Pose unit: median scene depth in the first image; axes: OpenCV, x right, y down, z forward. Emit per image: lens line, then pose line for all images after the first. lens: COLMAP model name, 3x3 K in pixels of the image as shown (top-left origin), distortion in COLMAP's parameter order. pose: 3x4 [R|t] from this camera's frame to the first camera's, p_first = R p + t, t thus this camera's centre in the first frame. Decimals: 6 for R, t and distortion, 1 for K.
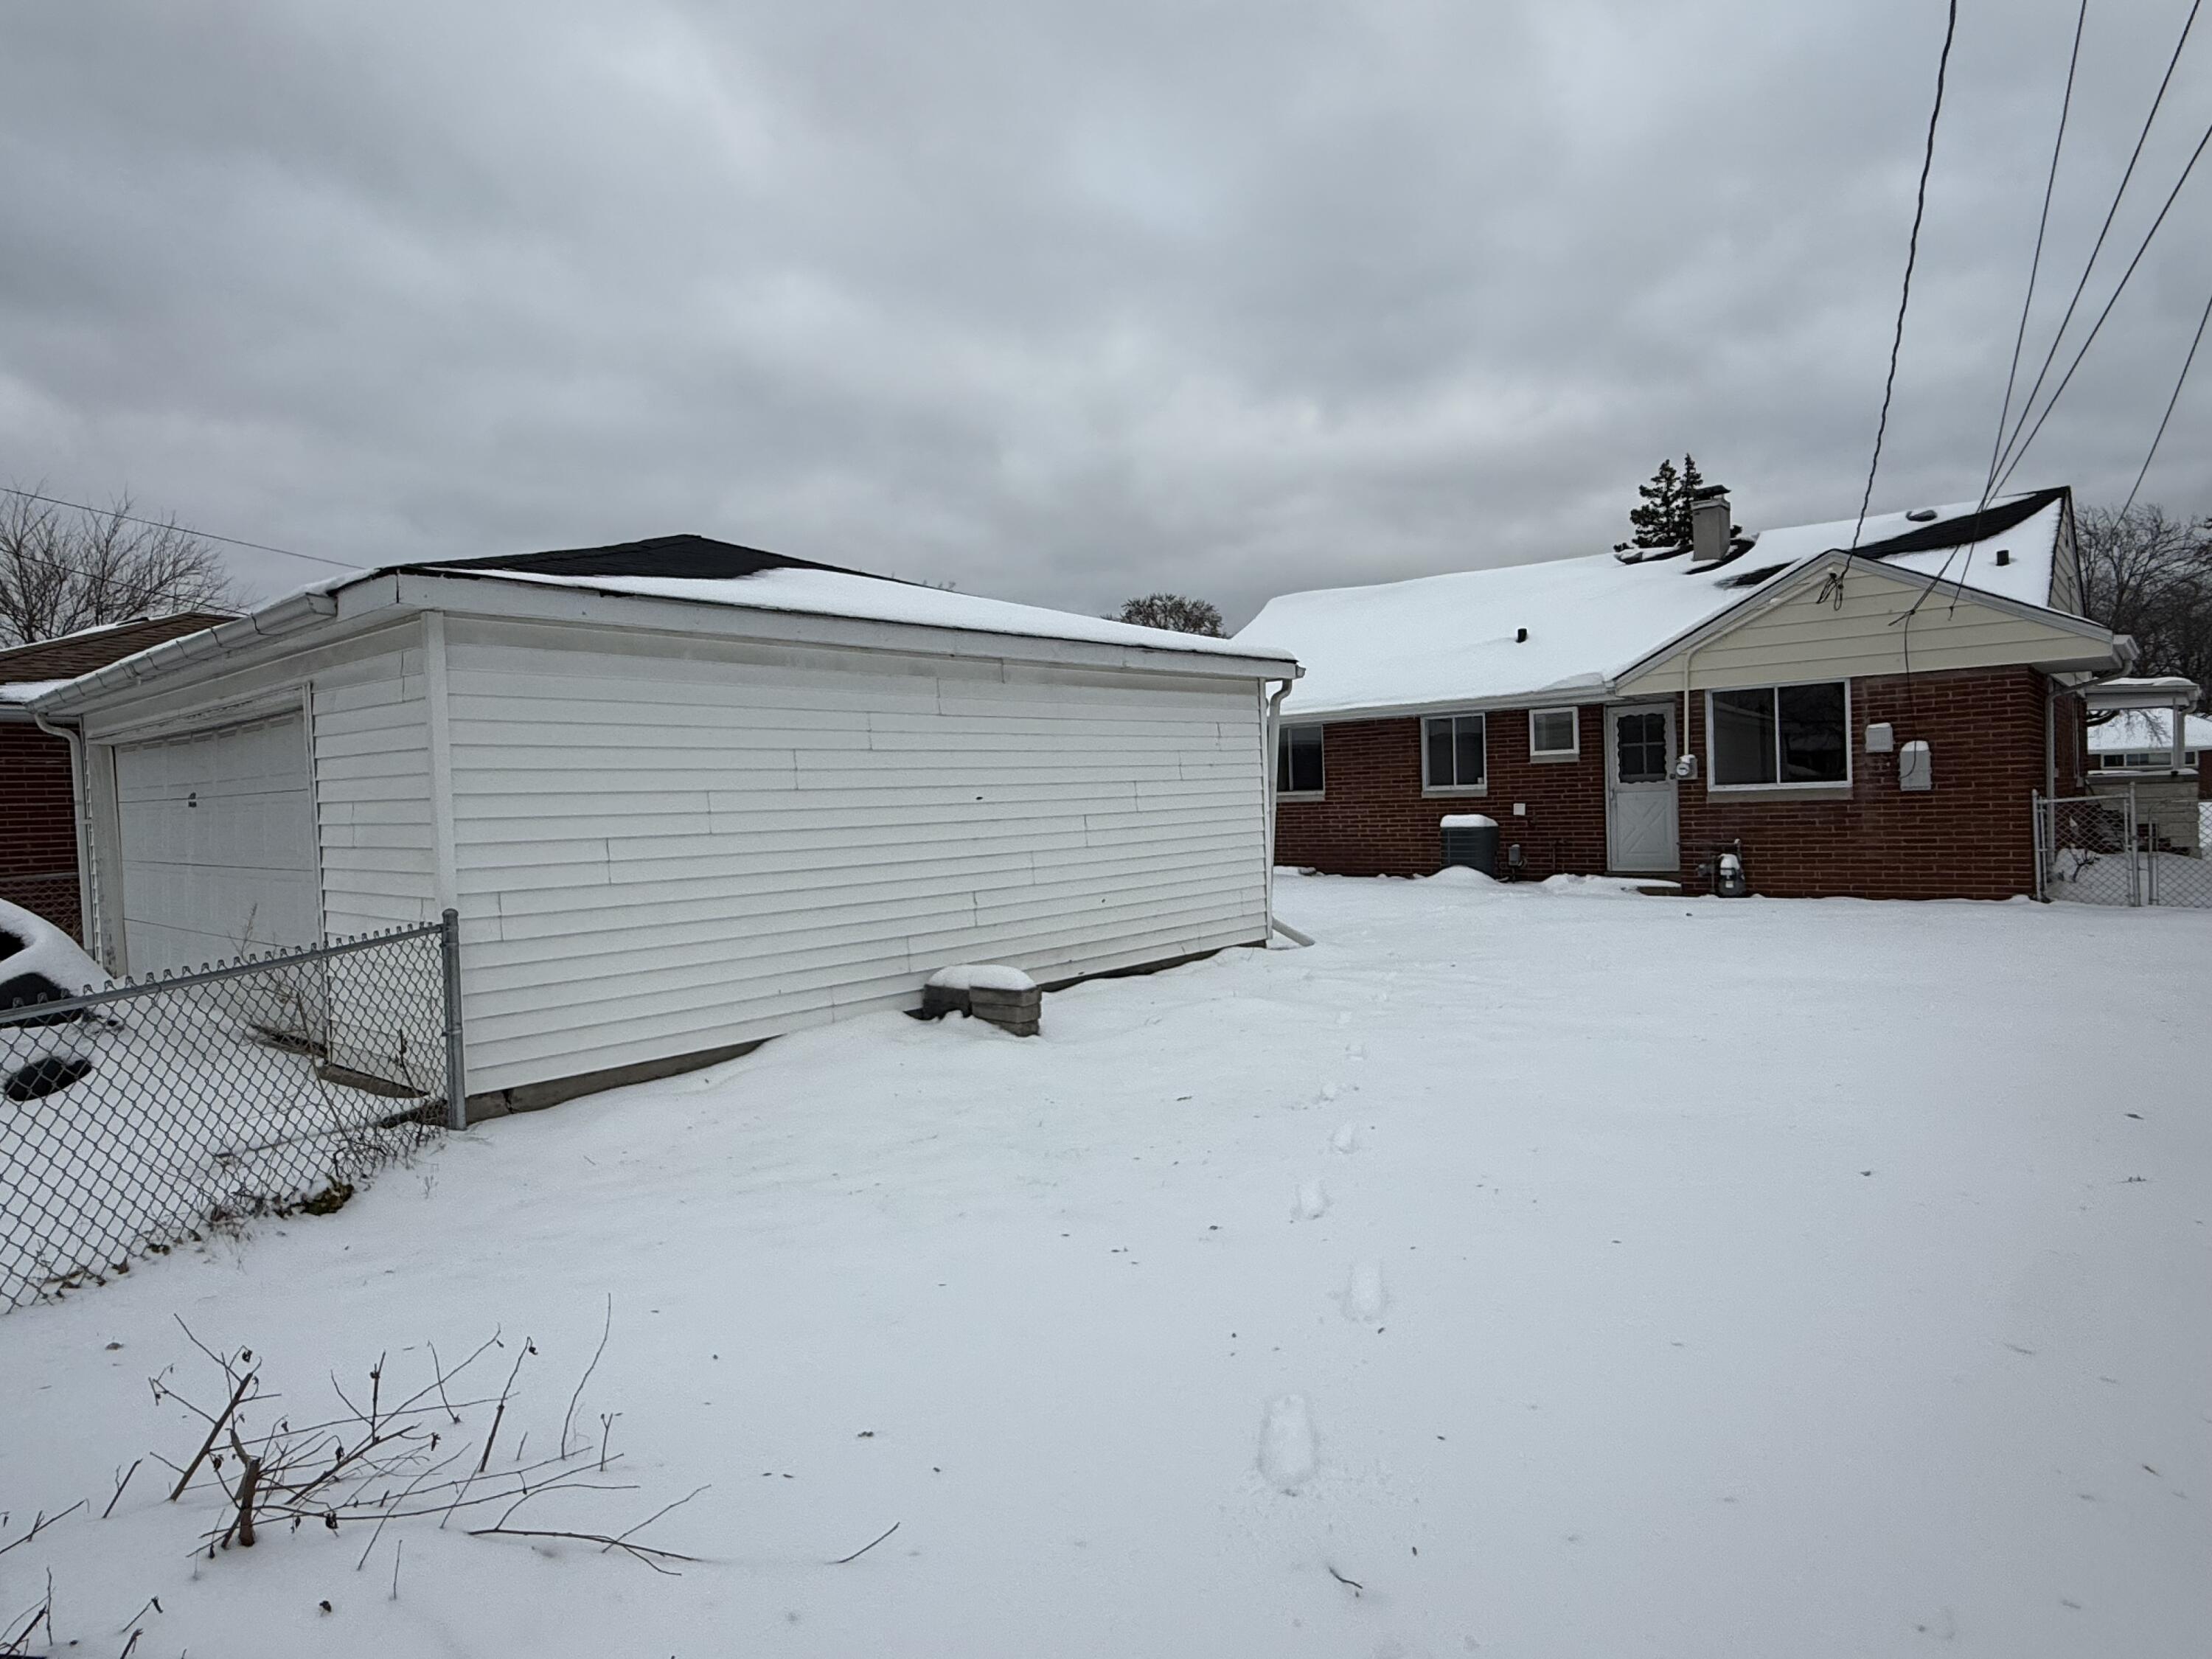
lens RADIAL K [[1301.8, 0, 1106.0], [0, 1301.8, 829.5], [0, 0, 1]] dist [-0.003182, -0.000035]
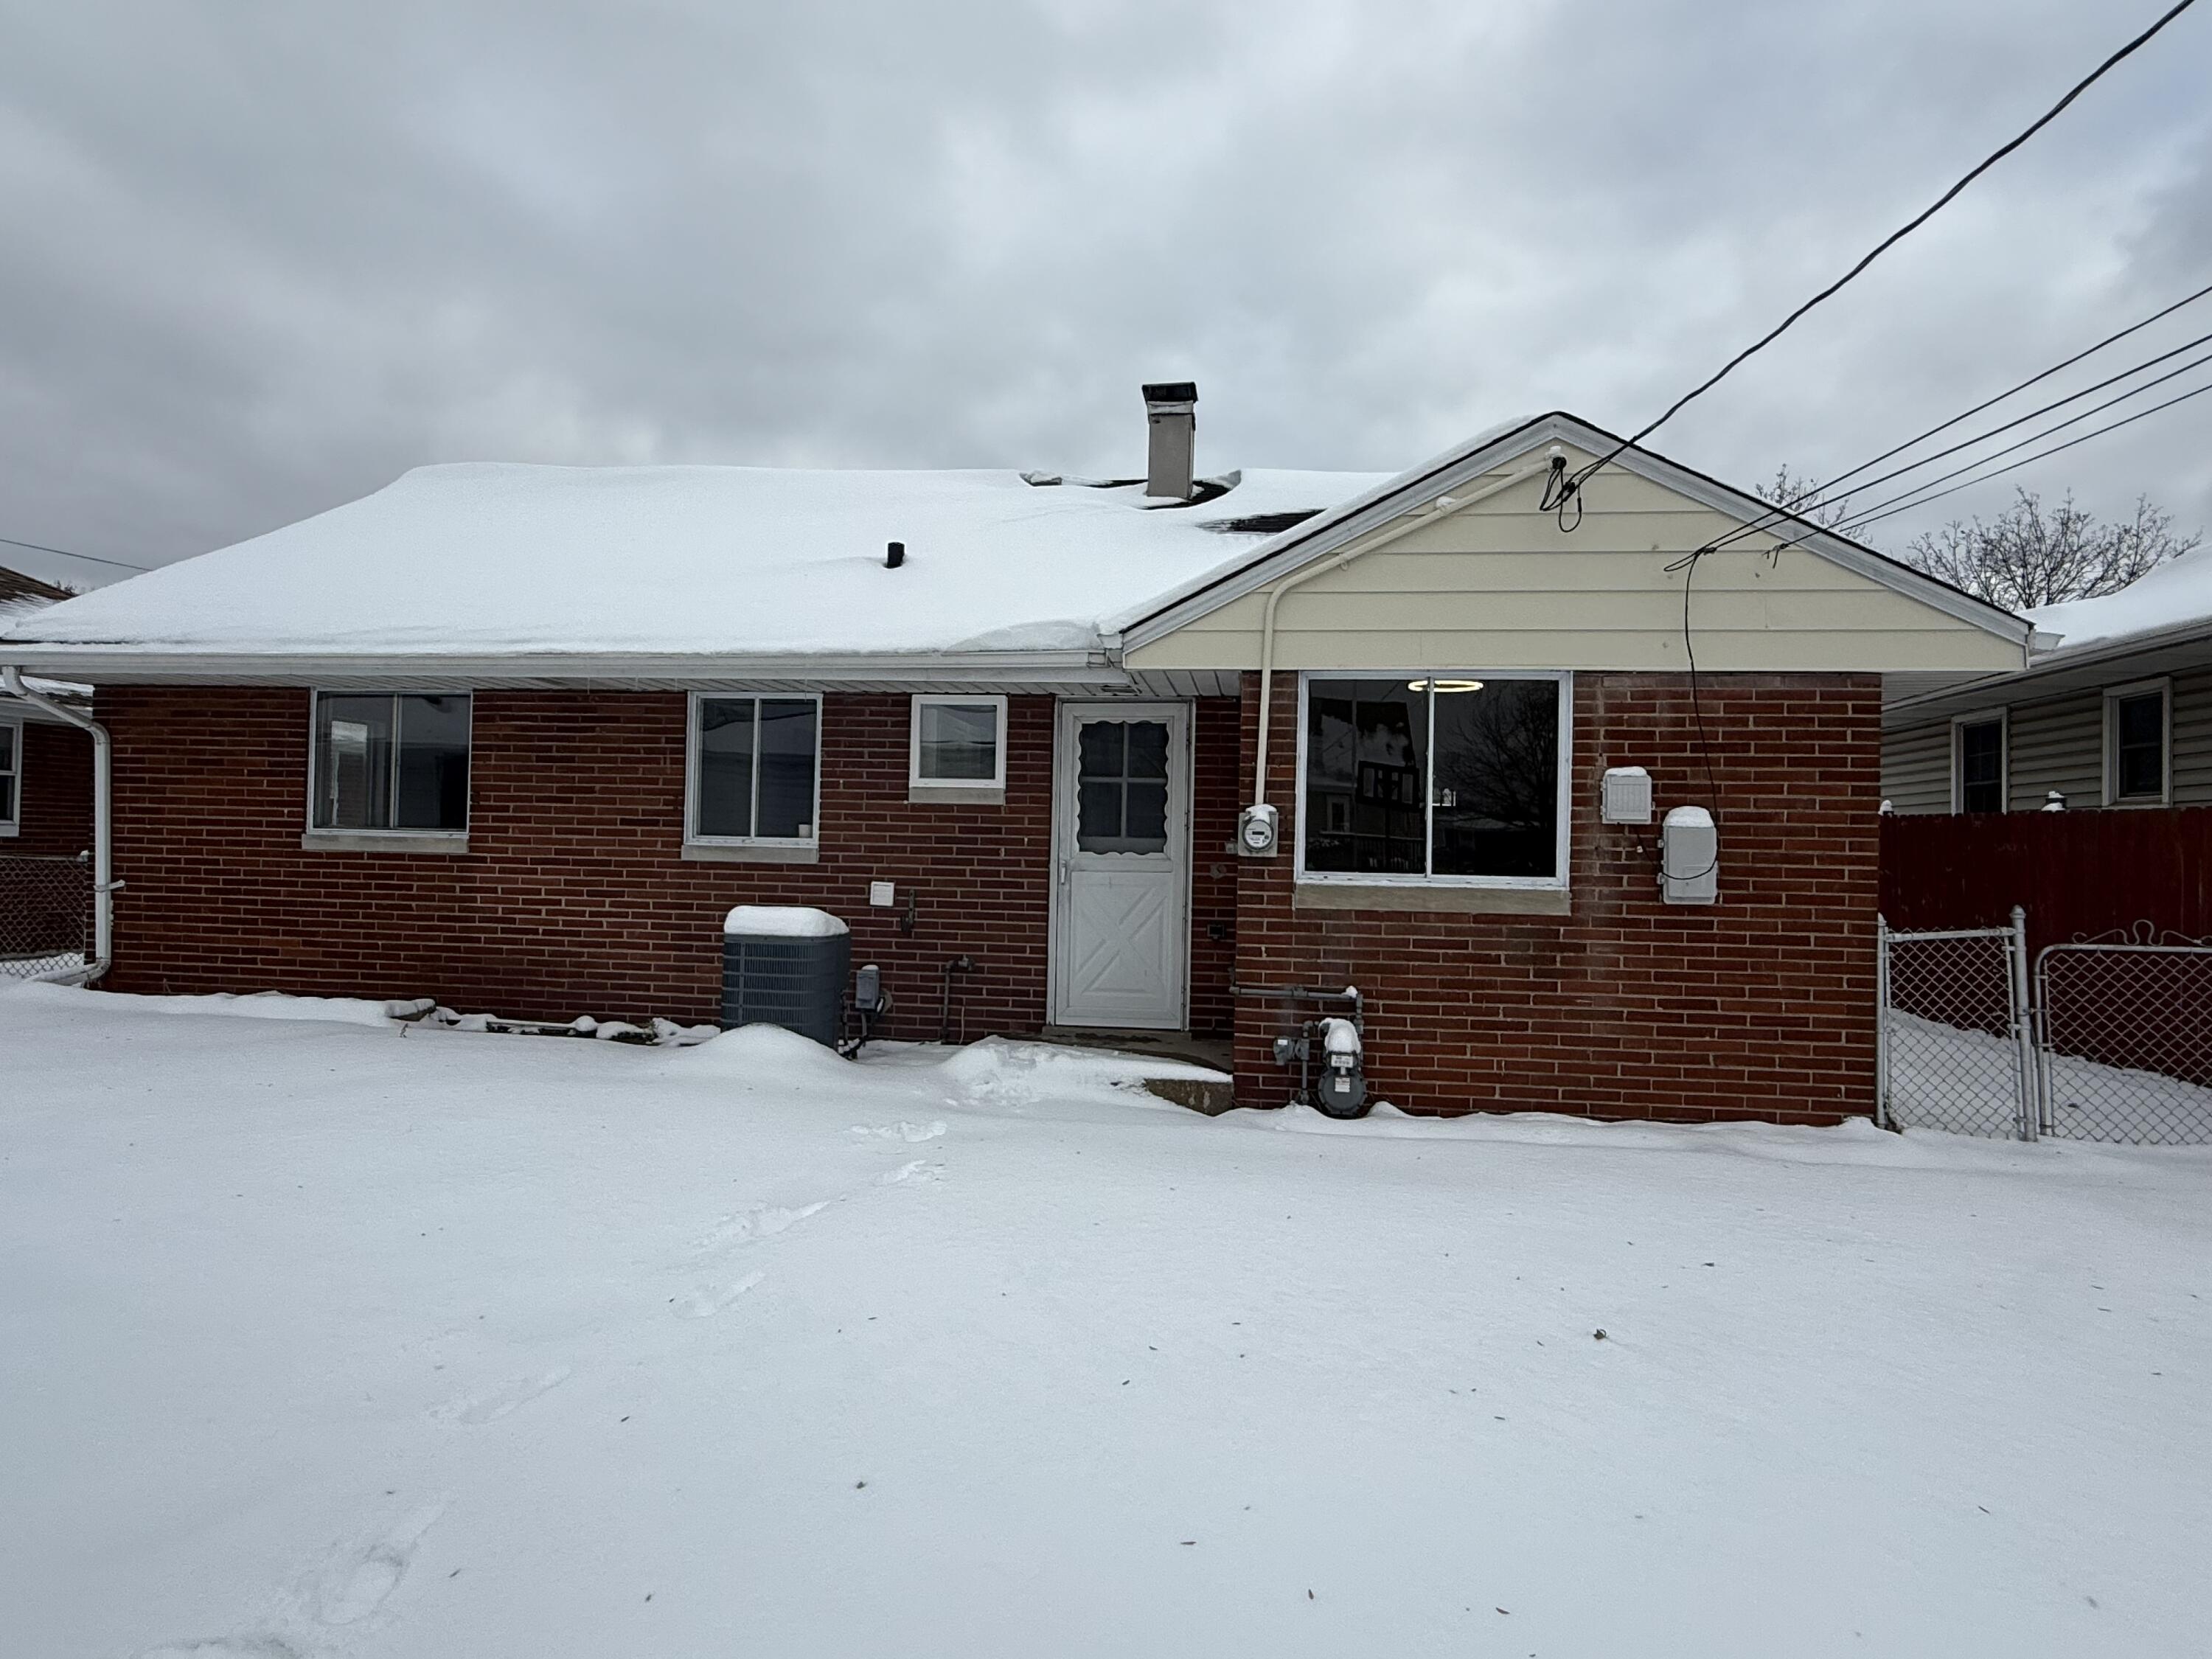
lens RADIAL K [[1301.8, 0, 1106.0], [0, 1301.8, 829.5], [0, 0, 1]] dist [-0.003182, -0.000035]
pose [[0.845934, 0.057199, 0.530212, 0.147857], [-0.040359, 0.998247, -0.043300, -0.025586], [-0.531759, 0.015230, 0.846759, 0.627956]]
